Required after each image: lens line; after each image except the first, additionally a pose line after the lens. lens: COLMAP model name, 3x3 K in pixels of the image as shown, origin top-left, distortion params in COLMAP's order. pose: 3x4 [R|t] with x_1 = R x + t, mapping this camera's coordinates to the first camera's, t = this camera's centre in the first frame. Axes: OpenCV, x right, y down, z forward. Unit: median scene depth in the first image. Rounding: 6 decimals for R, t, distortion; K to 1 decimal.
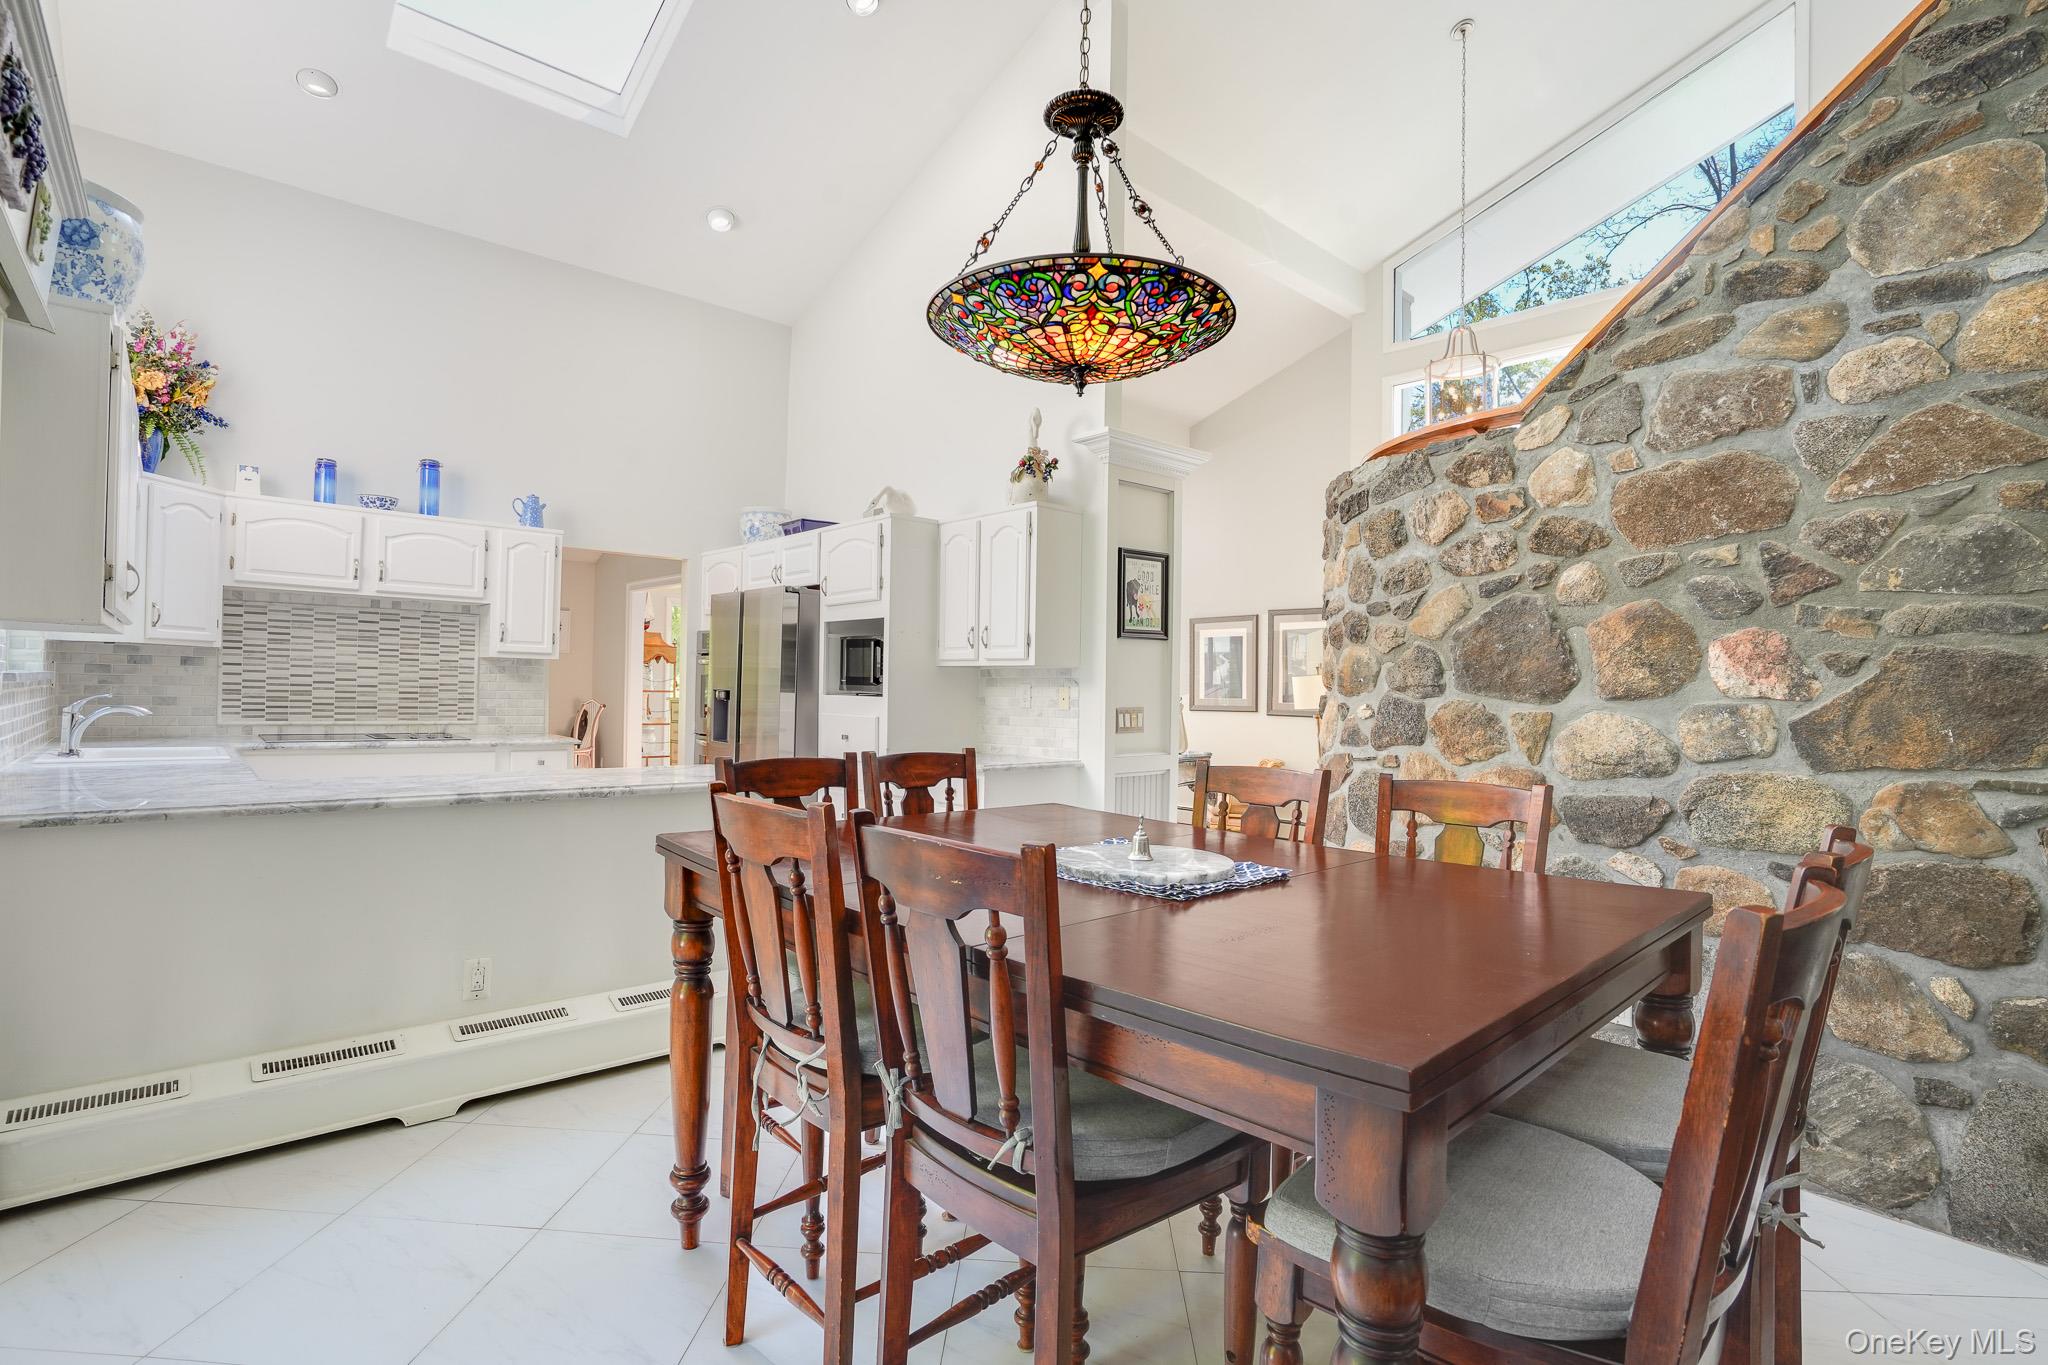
lens RADIAL K [[975.6, 0, 1018.7], [0, 975.6, 688.8], [0, 0, 1]] dist [-0.044975, 0.016050]
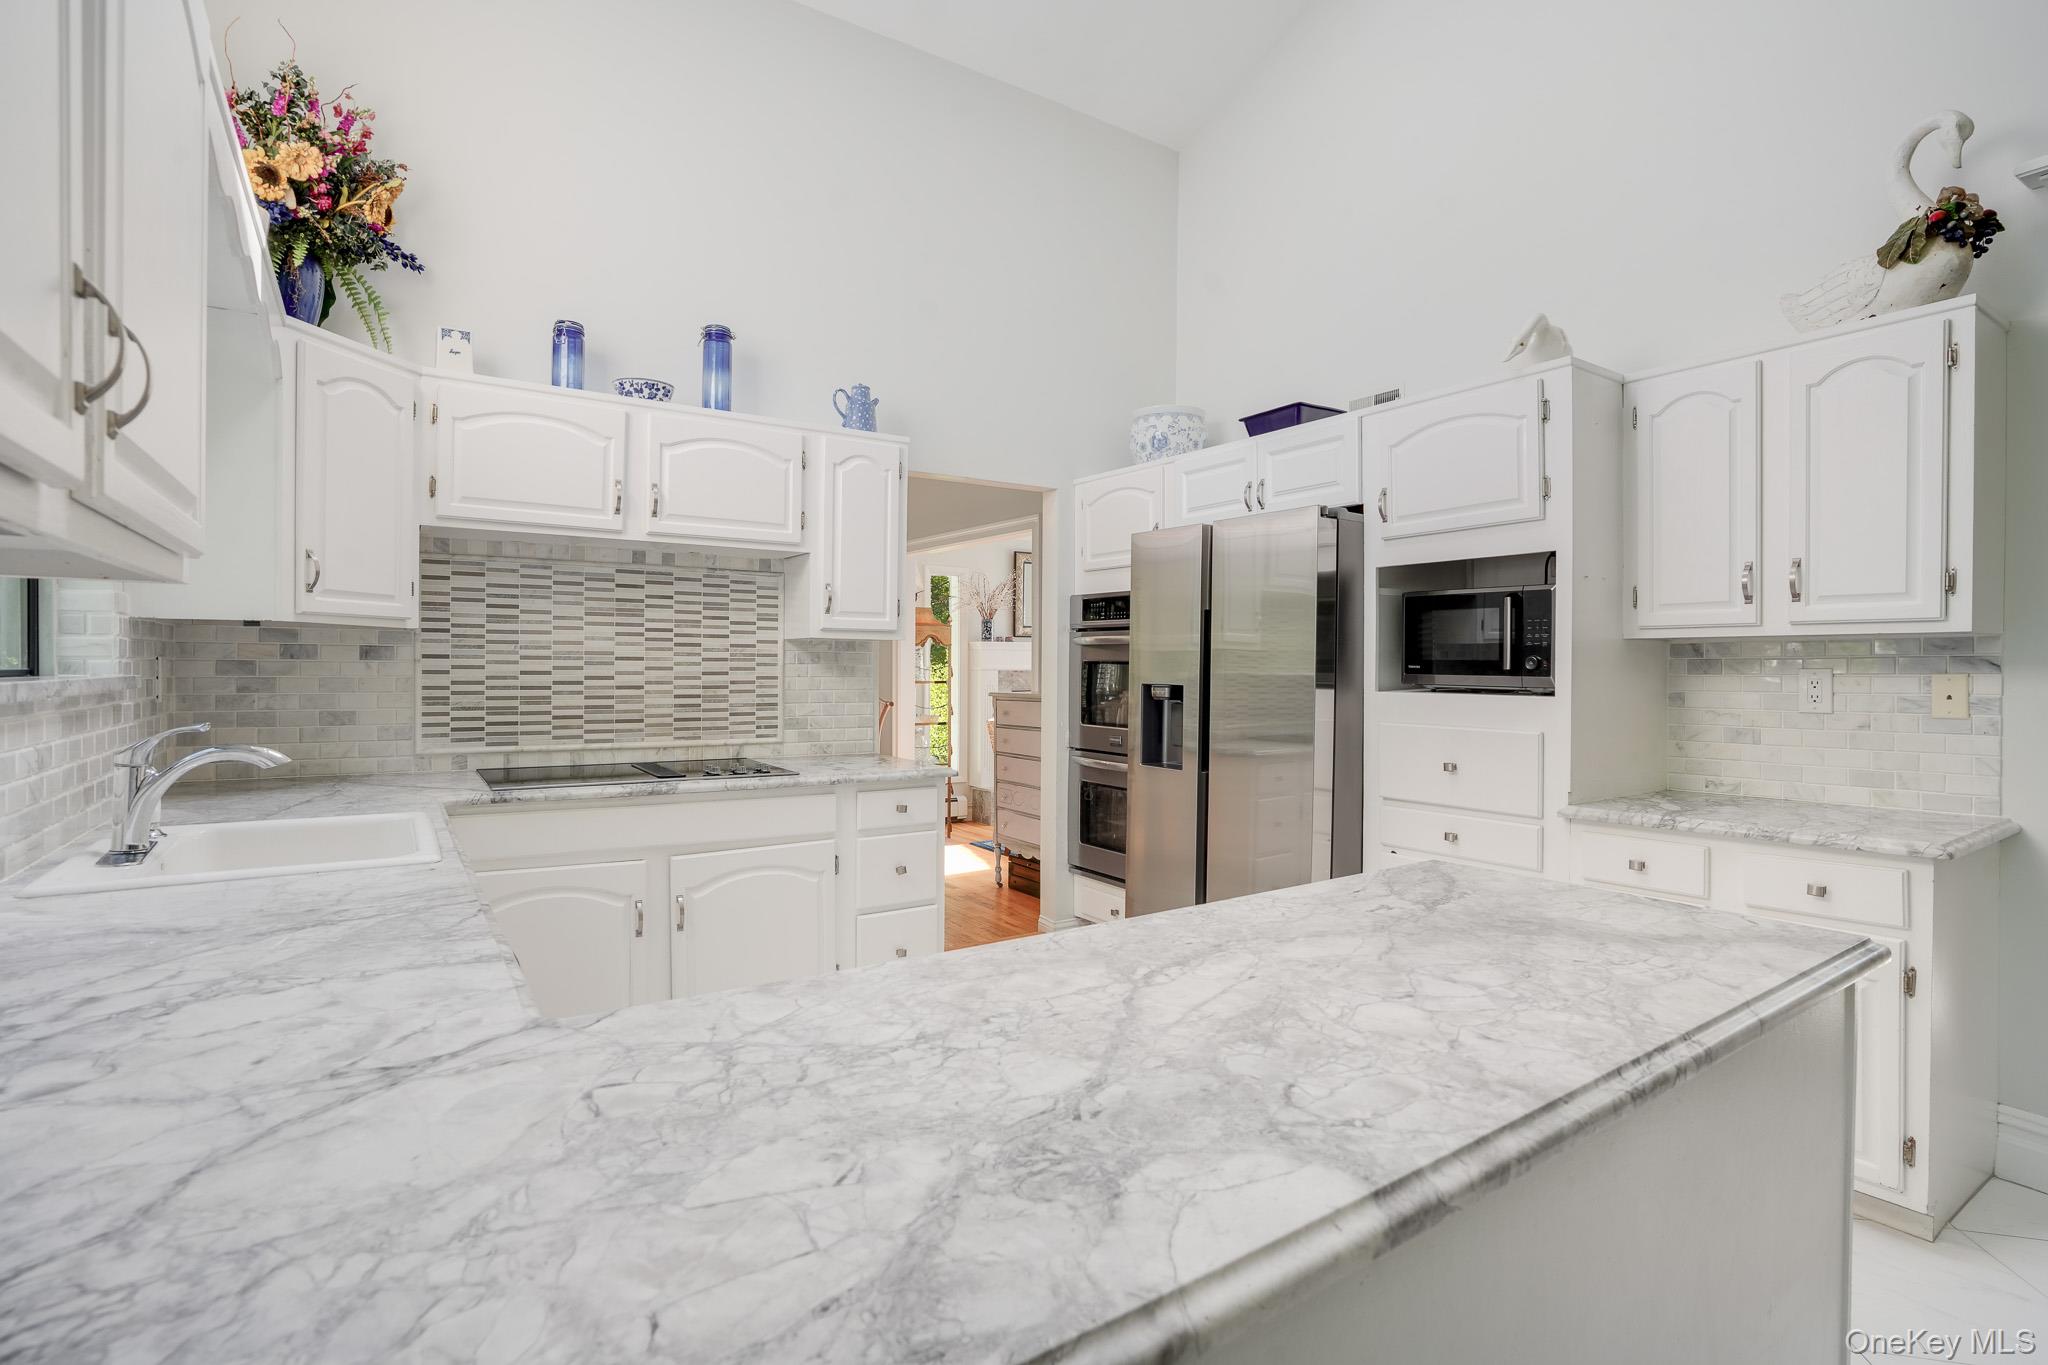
lens RADIAL K [[975.6, 0, 1020.8], [0, 975.6, 680.0], [0, 0, 1]] dist [-0.044975, 0.016050]
pose [[0.990174, -0.012897, -0.139246, -0.345814], [0.014520, 0.999838, 0.010647, -0.011120], [0.139086, -0.012565, 0.990201, 0.414846]]
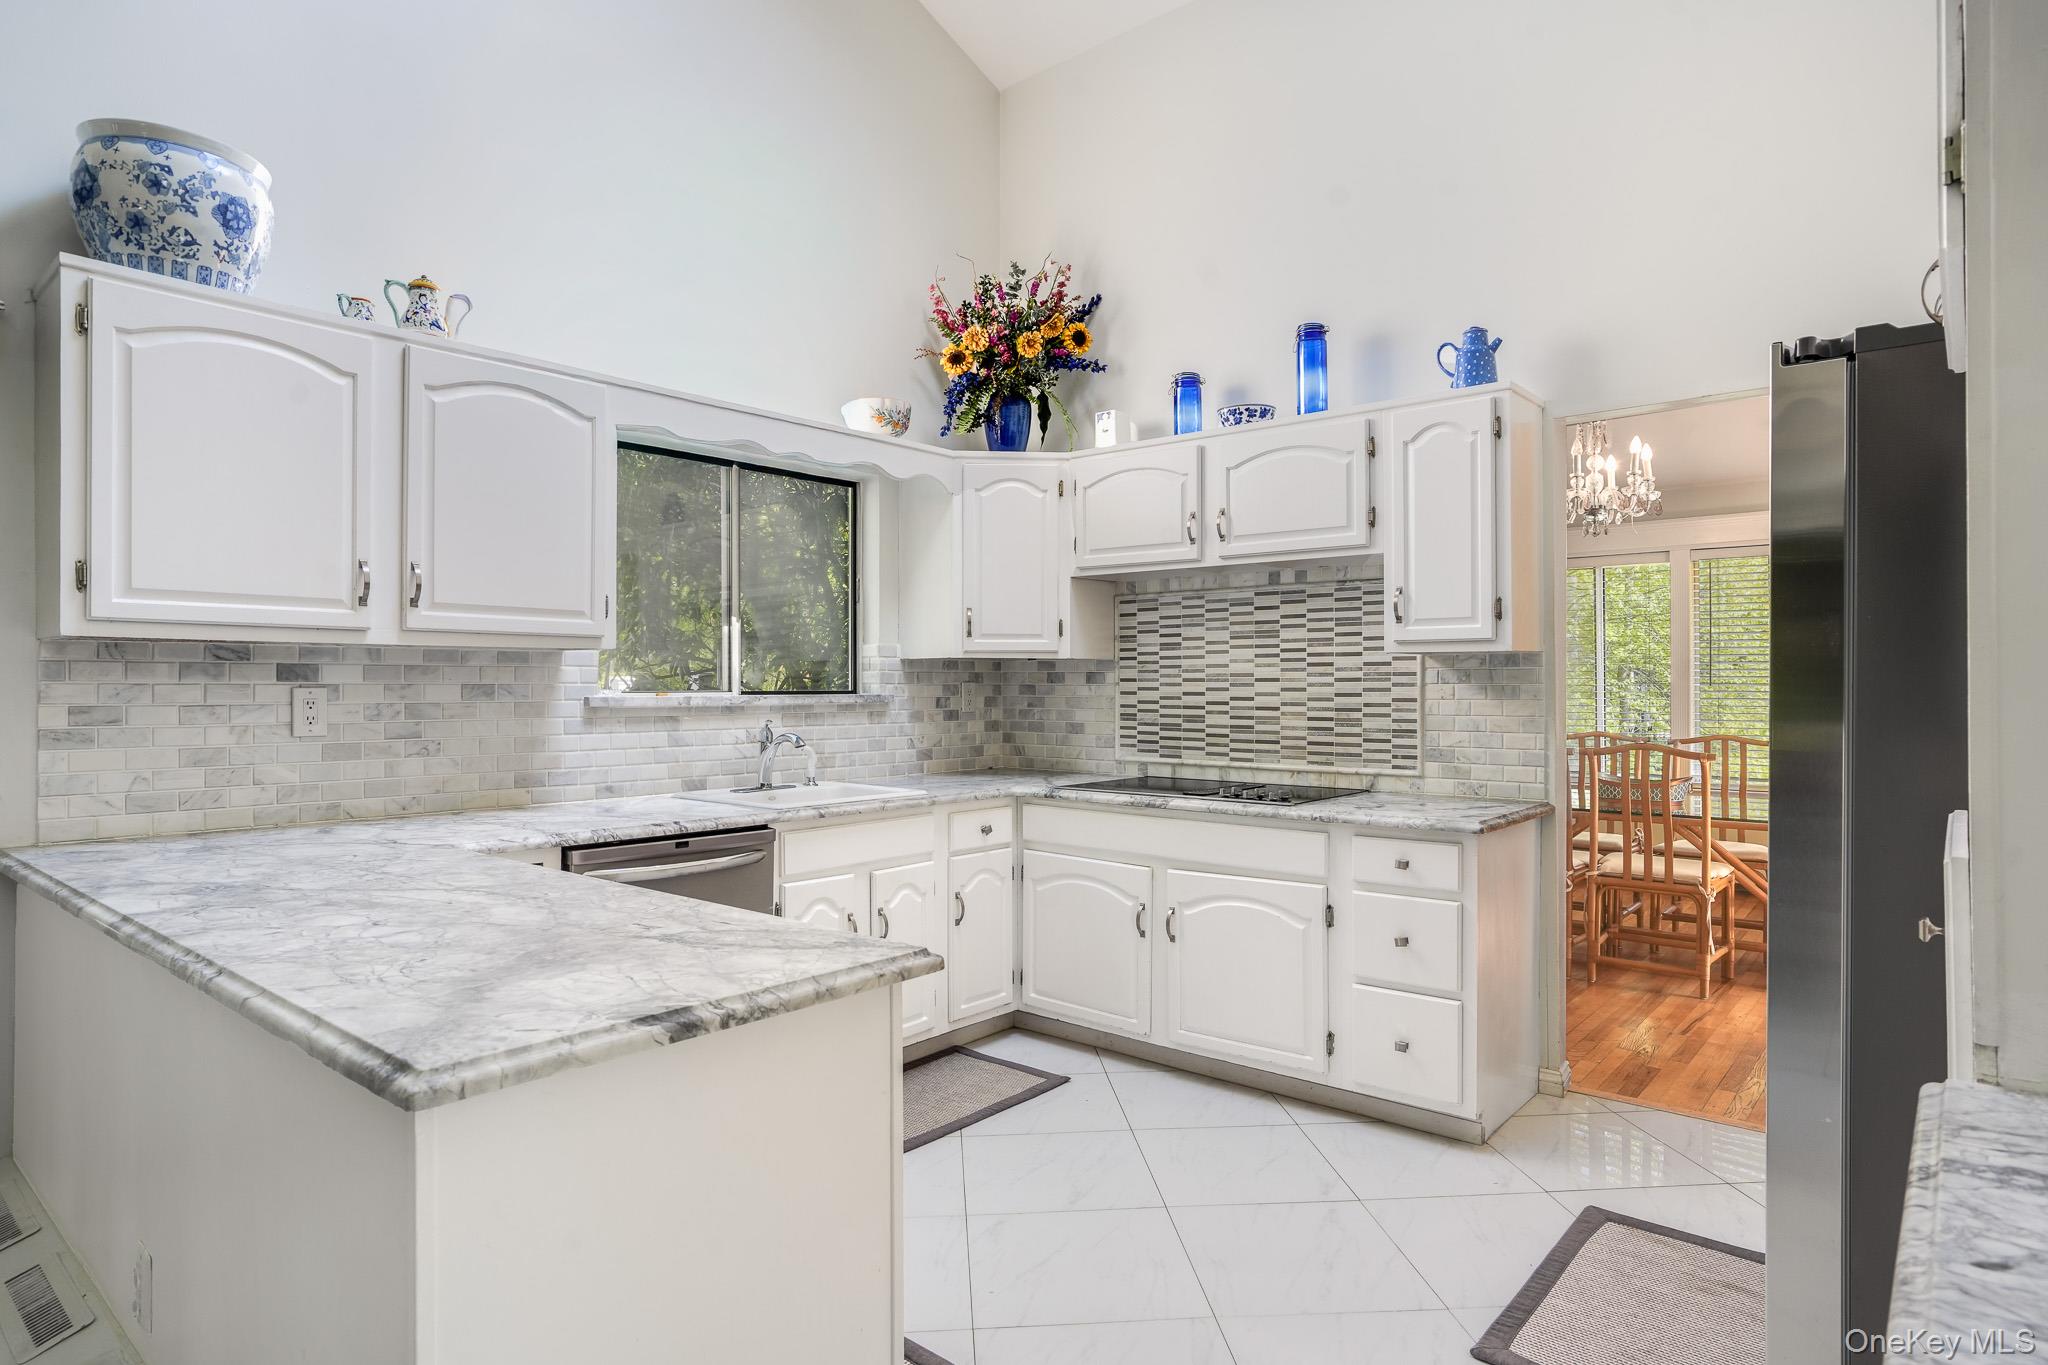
lens RADIAL K [[1127.3, 0, 1023.8], [0, 1127.3, 690.1], [0, 0, 1]] dist [-0.032264, 0.000921]
pose [[0.146540, -0.017088, -0.989057, 0.040753], [0.005304, 0.999850, -0.016488, -0.003595], [0.989191, -0.002830, 0.146608, 0.756719]]
